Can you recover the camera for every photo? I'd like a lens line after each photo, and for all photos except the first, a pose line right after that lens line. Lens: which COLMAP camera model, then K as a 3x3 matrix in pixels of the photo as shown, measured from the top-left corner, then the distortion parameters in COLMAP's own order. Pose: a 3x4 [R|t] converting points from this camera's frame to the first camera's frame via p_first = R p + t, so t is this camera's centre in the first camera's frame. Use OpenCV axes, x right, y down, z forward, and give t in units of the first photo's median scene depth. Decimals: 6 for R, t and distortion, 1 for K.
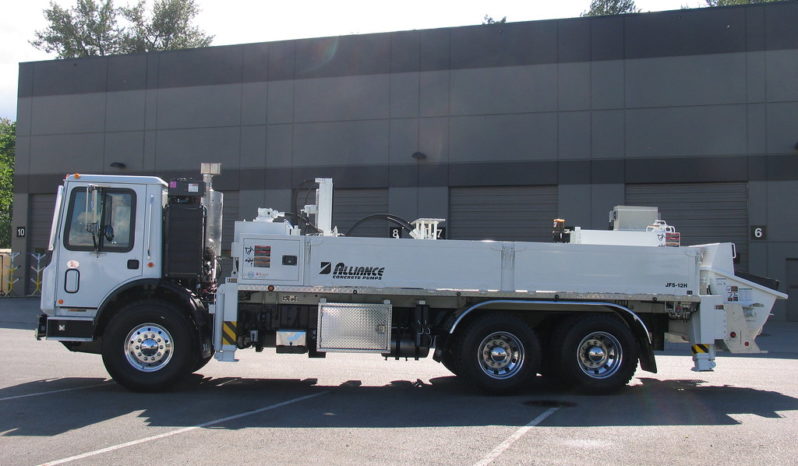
lens RADIAL K [[941.5, 0, 398.1], [0, 941.5, 227.4], [0, 0, 1]] dist [-0.145614, 0.000000]
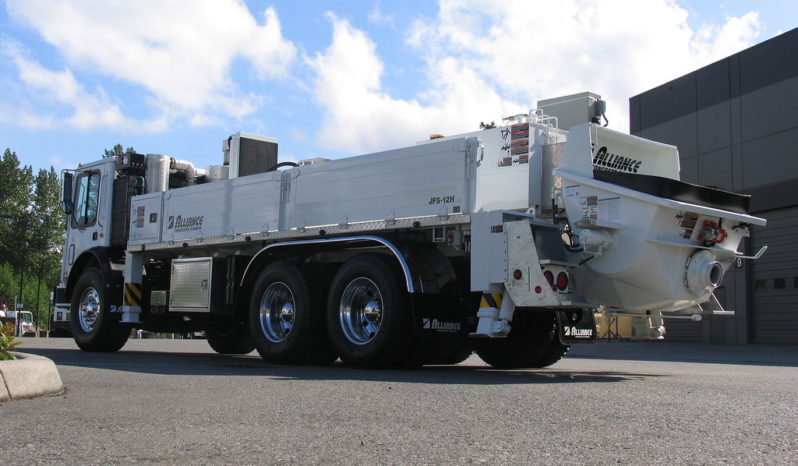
lens RADIAL K [[988.5, 0, 427.3], [0, 988.5, 221.6], [0, 0, 1]] dist [-0.062445, 0.000000]
pose [[0.601383, -0.099760, -0.792709, 0.841608], [0.039142, 0.994661, -0.095480, 0.143235], [0.798002, 0.026392, 0.602077, 0.591161]]
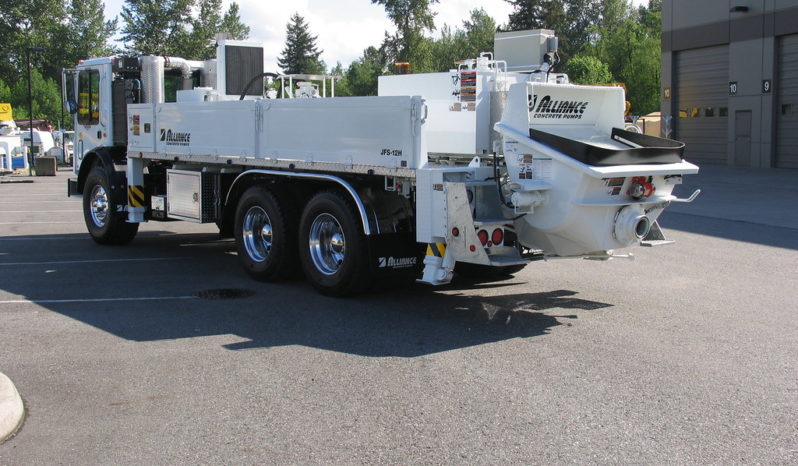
lens RADIAL K [[988.5, 0, 424.2], [0, 988.5, 247.5], [0, 0, 1]] dist [-0.062445, 0.000000]
pose [[0.559539, 0.080840, -0.824852, 0.928848], [0.057682, 0.989020, 0.136058, 0.034317], [0.826794, -0.123709, 0.548733, 0.621480]]
